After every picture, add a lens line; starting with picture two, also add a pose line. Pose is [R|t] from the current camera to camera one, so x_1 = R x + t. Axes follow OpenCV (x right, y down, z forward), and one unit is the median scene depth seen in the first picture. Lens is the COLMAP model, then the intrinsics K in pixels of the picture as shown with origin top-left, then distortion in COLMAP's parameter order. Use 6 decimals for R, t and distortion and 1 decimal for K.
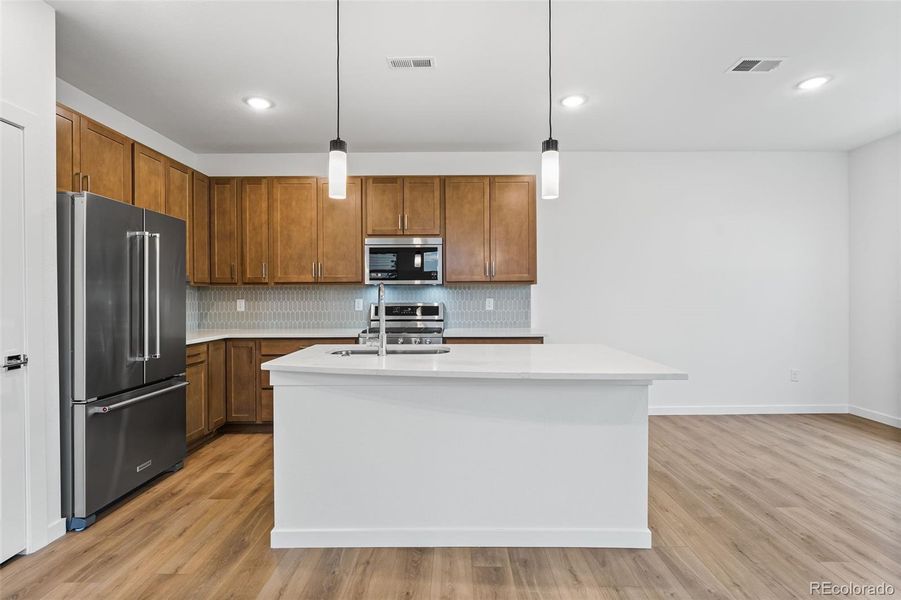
lens RADIAL K [[428.4, 0, 470.8], [0, 428.4, 304.0], [0, 0, 1]] dist [-0.011937, 0.000372]
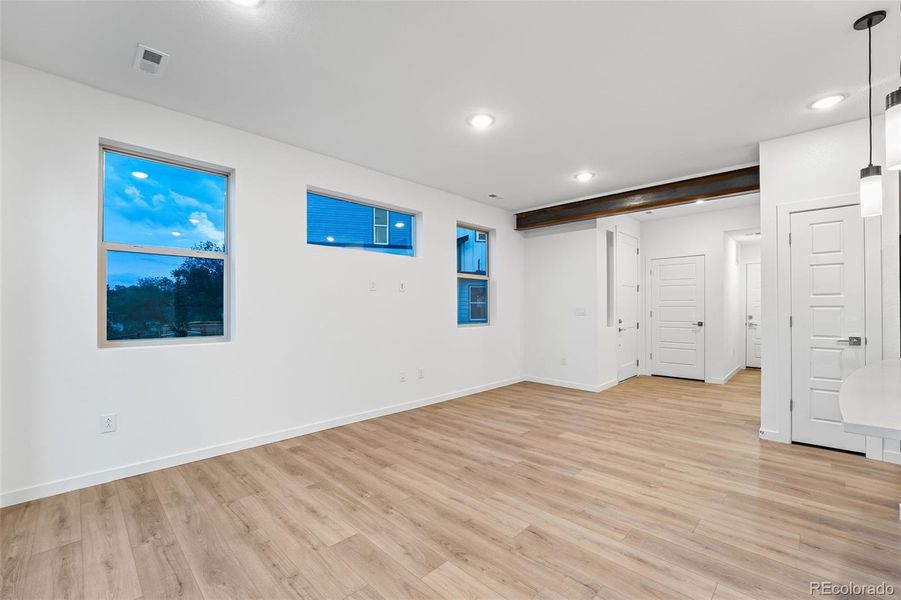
lens RADIAL K [[380.4, 0, 450.3], [0, 380.4, 305.9], [0, 0, 1]] dist [-0.006161, 0.001000]
pose [[-0.696318, 0.003140, -0.717727, 0.555408], [-0.002335, 0.999975, 0.006641, -0.005469], [0.717730, 0.006300, -0.696293, 0.408370]]
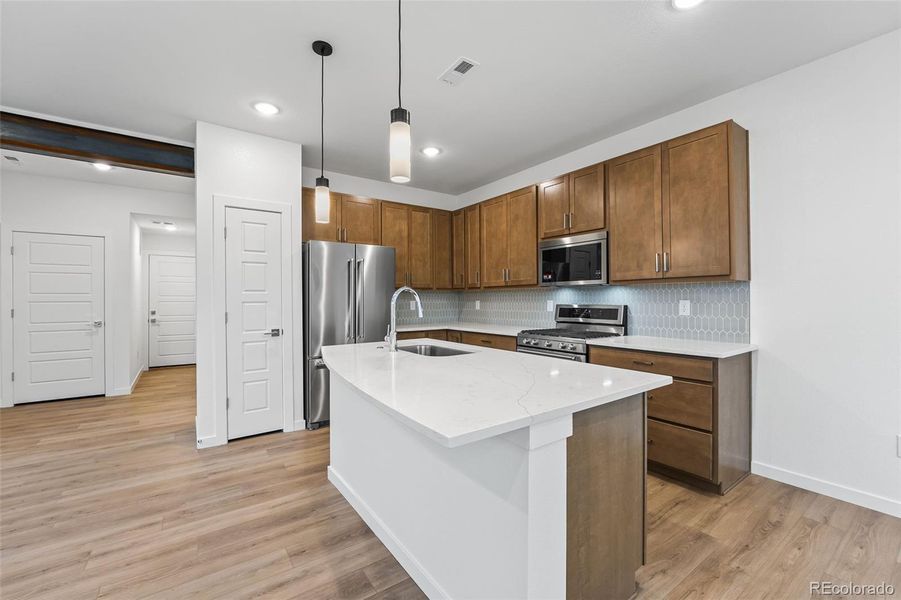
lens RADIAL K [[380.4, 0, 453.3], [0, 380.4, 299.2], [0, 0, 1]] dist [-0.006161, 0.001000]
pose [[0.577223, 0.000418, -0.816587, 0.390129], [-0.010799, 0.999916, -0.007122, -0.006095], [0.816515, 0.012929, 0.577179, 0.297969]]
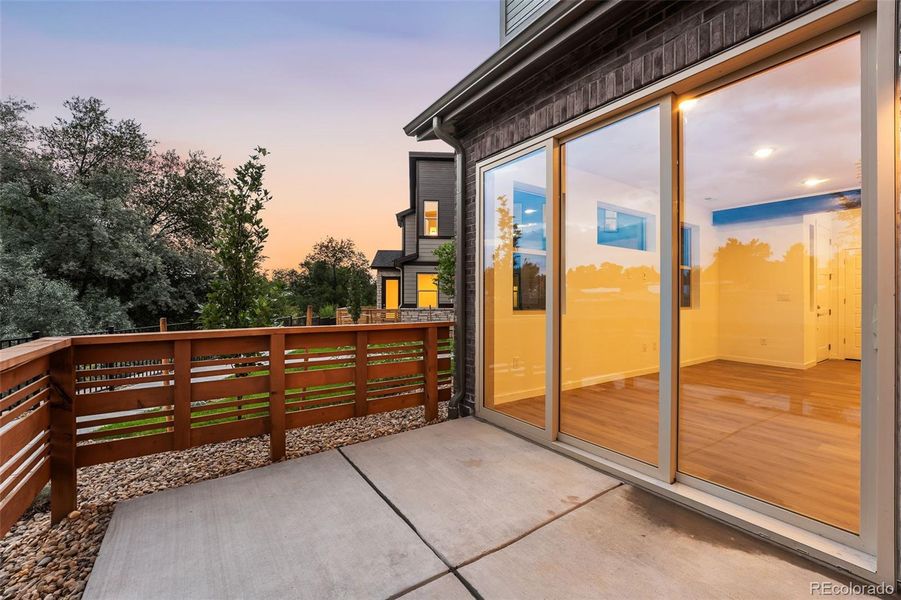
lens RADIAL K [[380.4, 0, 470.4], [0, 380.4, 297.1], [0, 0, 1]] dist [-0.006161, 0.001000]
pose [[-0.812913, 0.001609, -0.582383, 1.118377], [-0.006373, 0.999912, 0.011659, 0.009468], [0.582350, 0.013189, -0.812831, 0.307873]]
